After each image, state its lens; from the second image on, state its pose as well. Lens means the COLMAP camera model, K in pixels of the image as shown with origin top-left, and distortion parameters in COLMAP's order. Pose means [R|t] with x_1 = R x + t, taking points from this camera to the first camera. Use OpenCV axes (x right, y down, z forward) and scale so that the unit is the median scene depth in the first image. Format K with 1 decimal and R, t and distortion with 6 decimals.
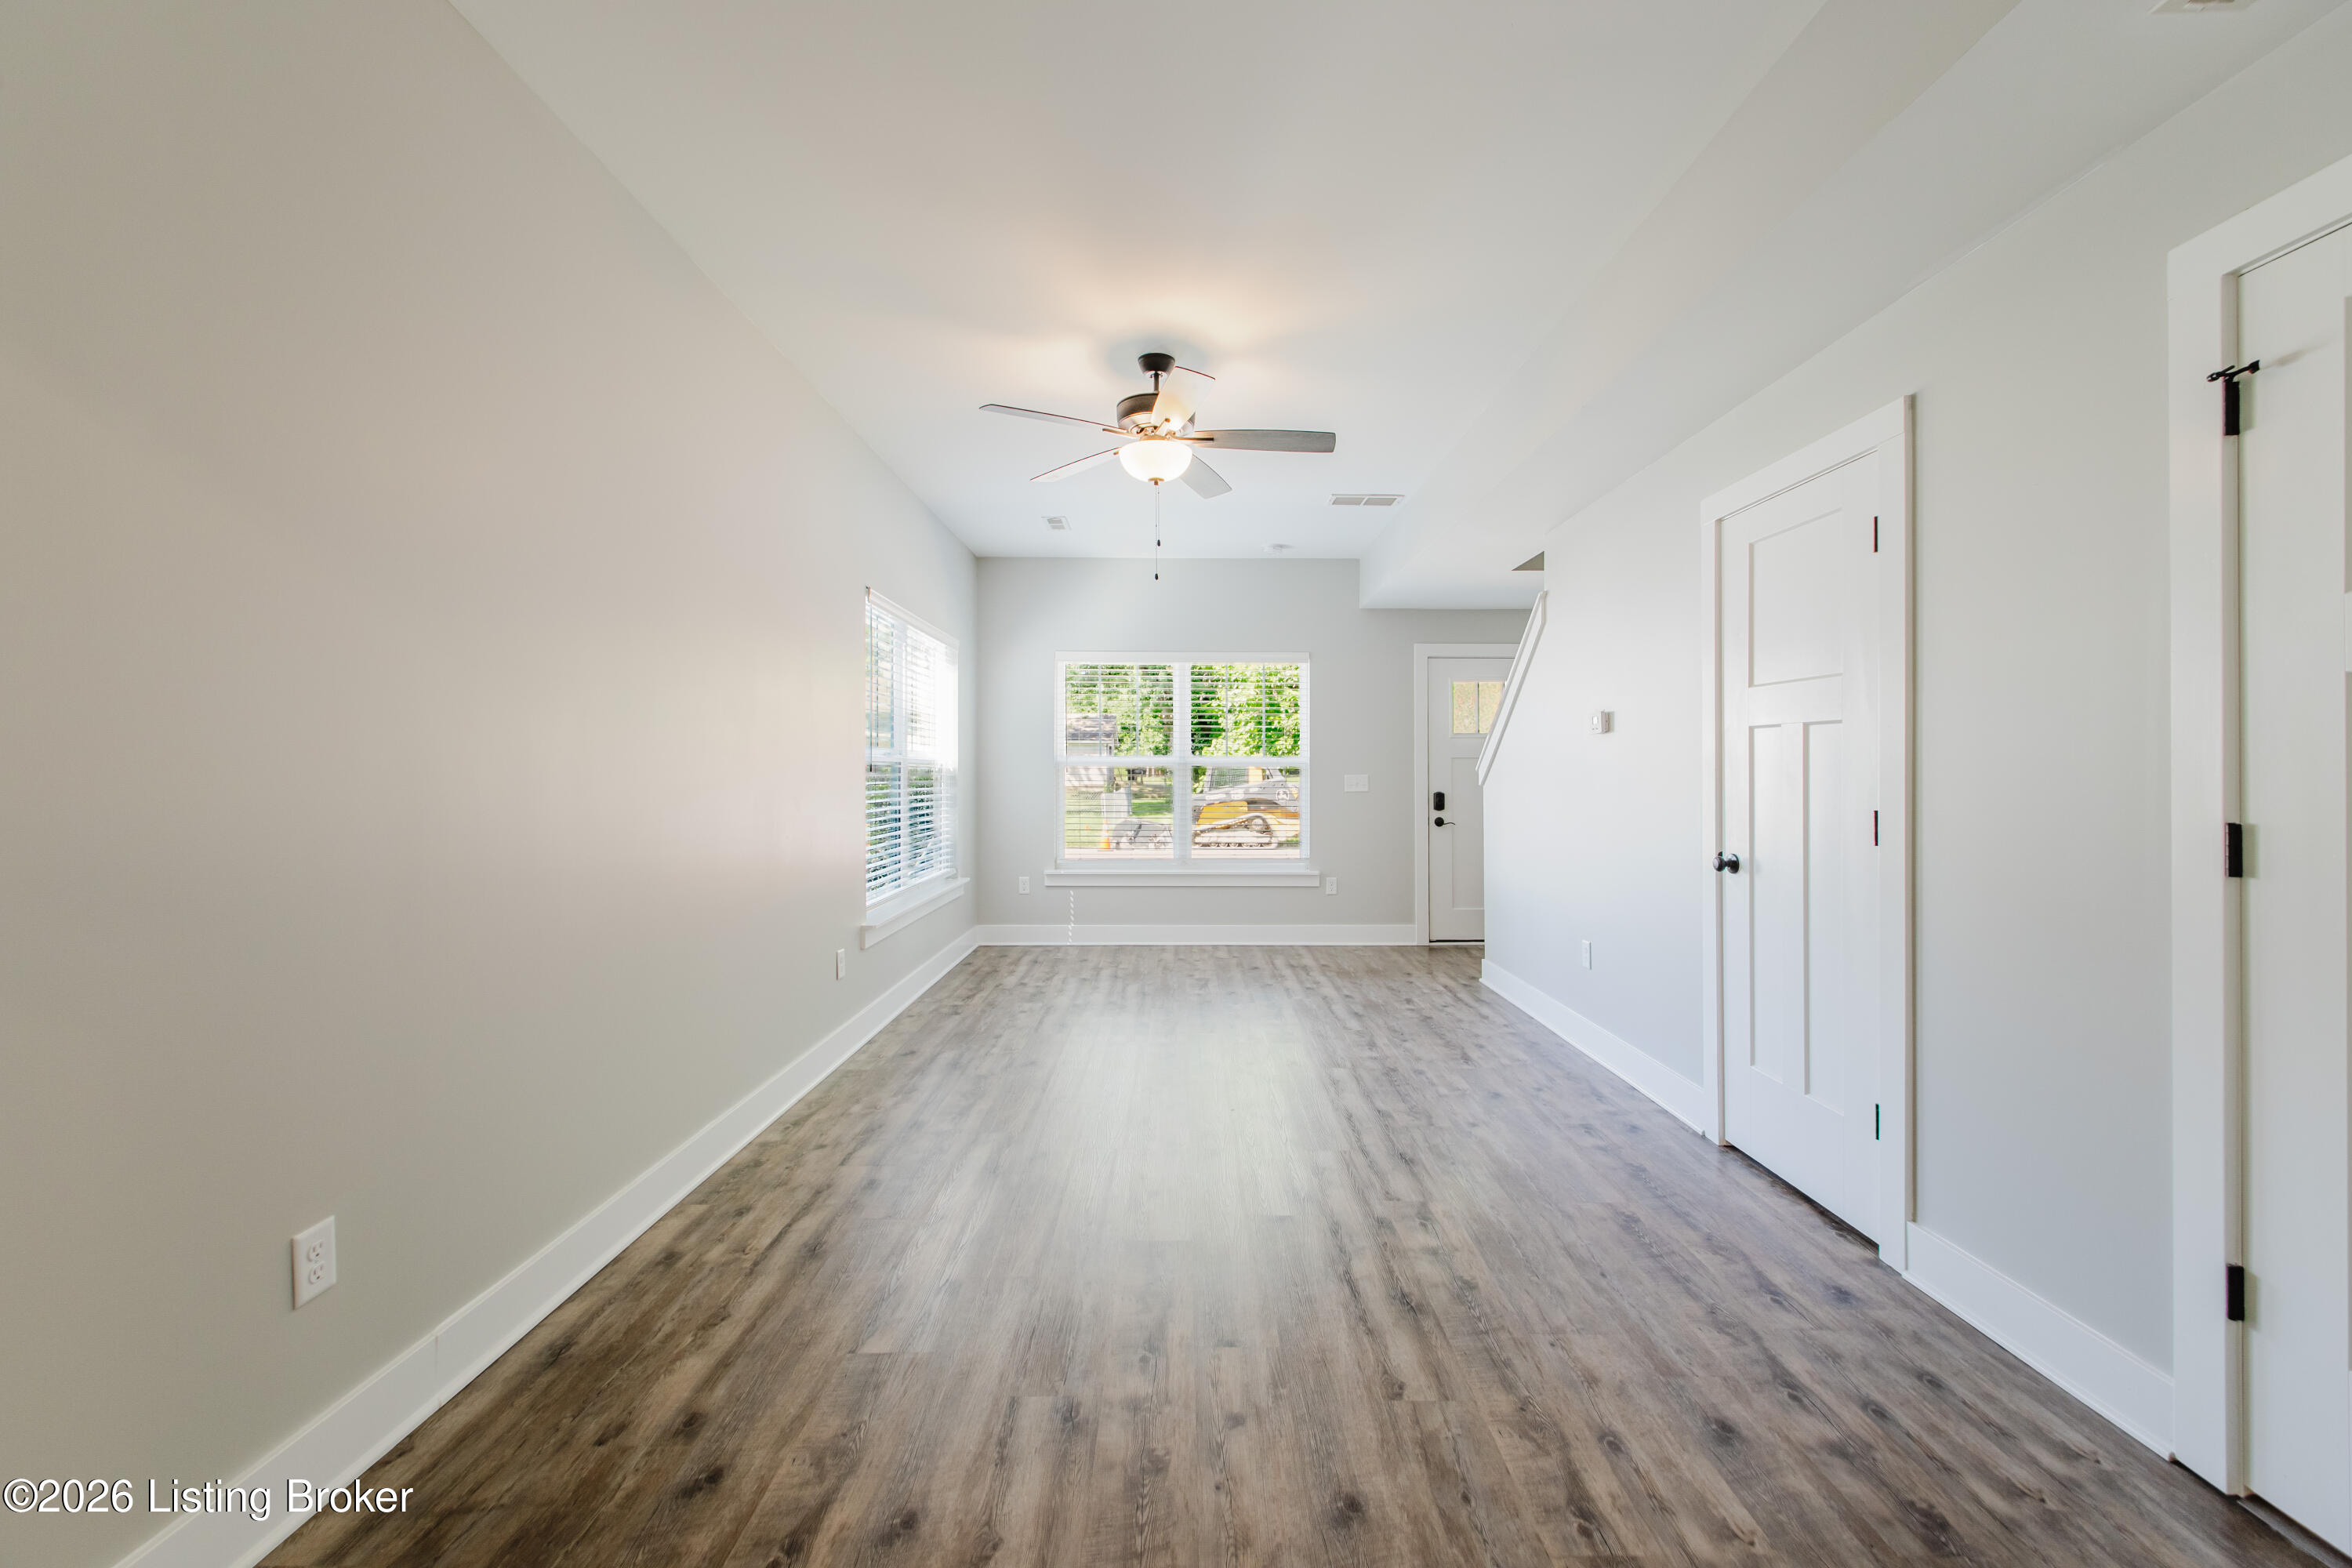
lens RADIAL K [[947.8, 0, 1168.6], [0, 947.8, 777.2], [0, 0, 1]] dist [-0.001908, -0.002909]
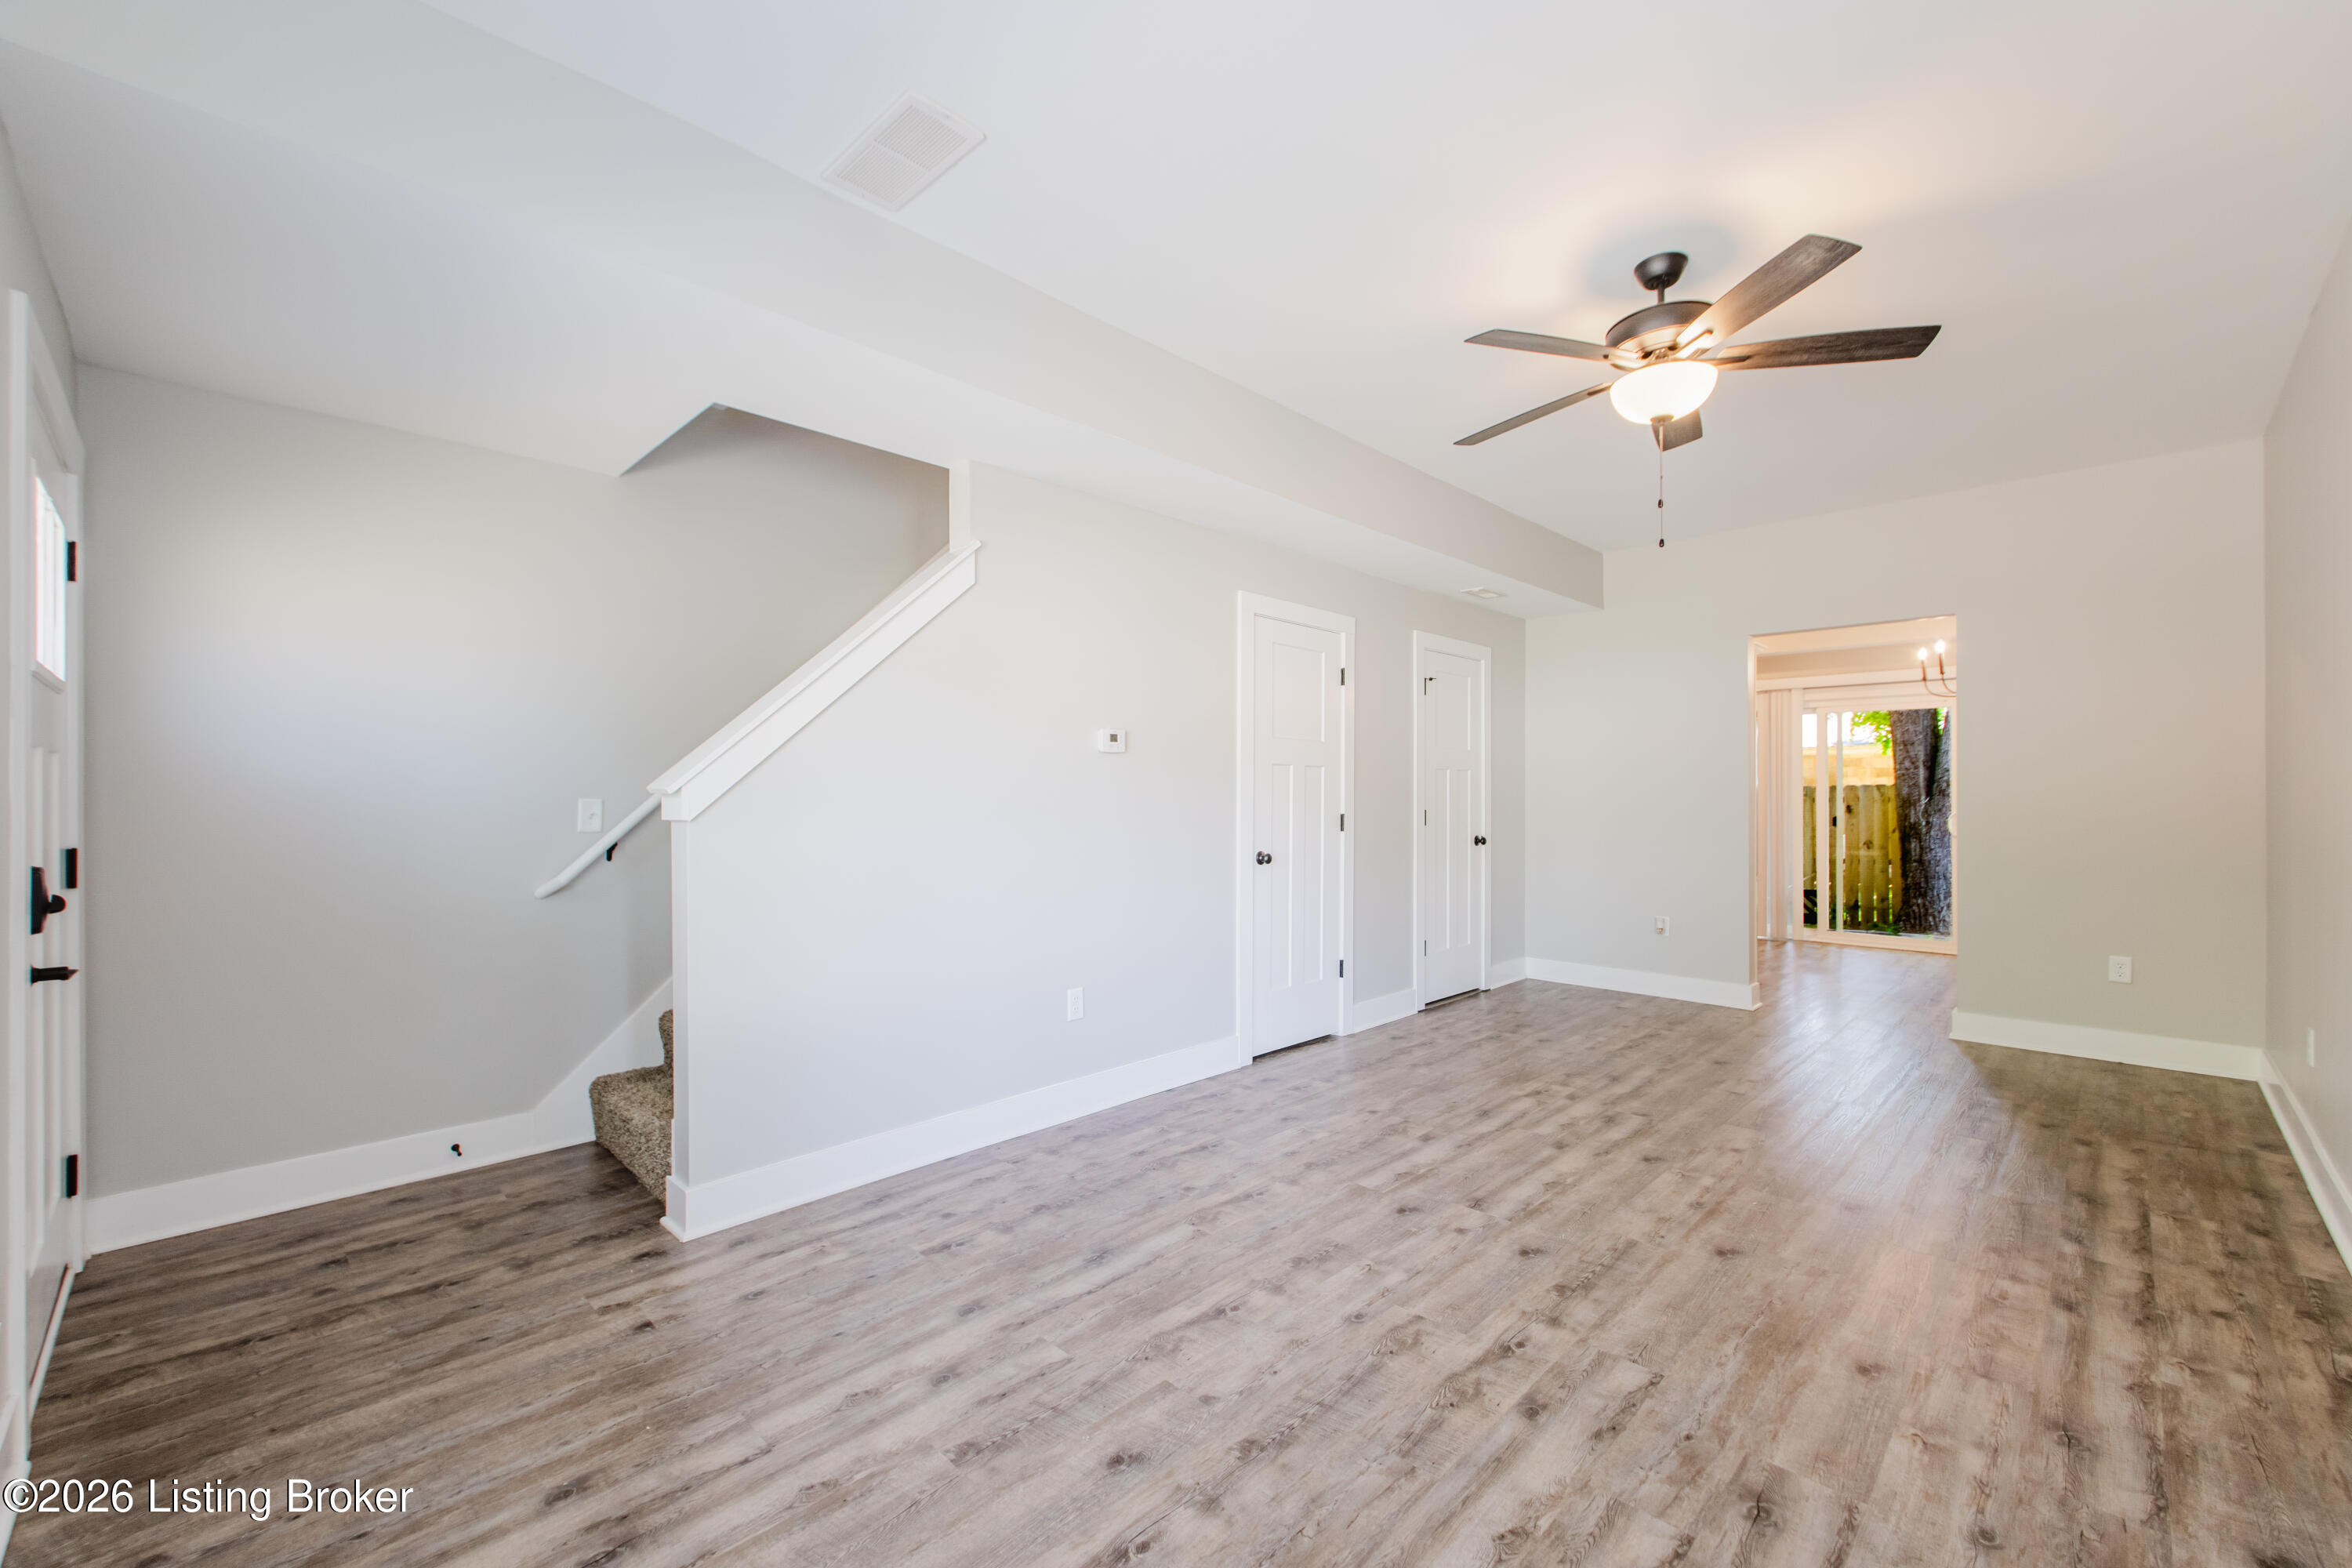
lens RADIAL K [[947.8, 0, 1152.3], [0, 947.8, 792.4], [0, 0, 1]] dist [-0.001908, -0.002909]
pose [[-0.708564, 0.003844, 0.705636, -0.326498], [0.003351, 0.999992, -0.002082, -0.008289], [-0.705639, 0.000890, -0.708571, 2.290259]]
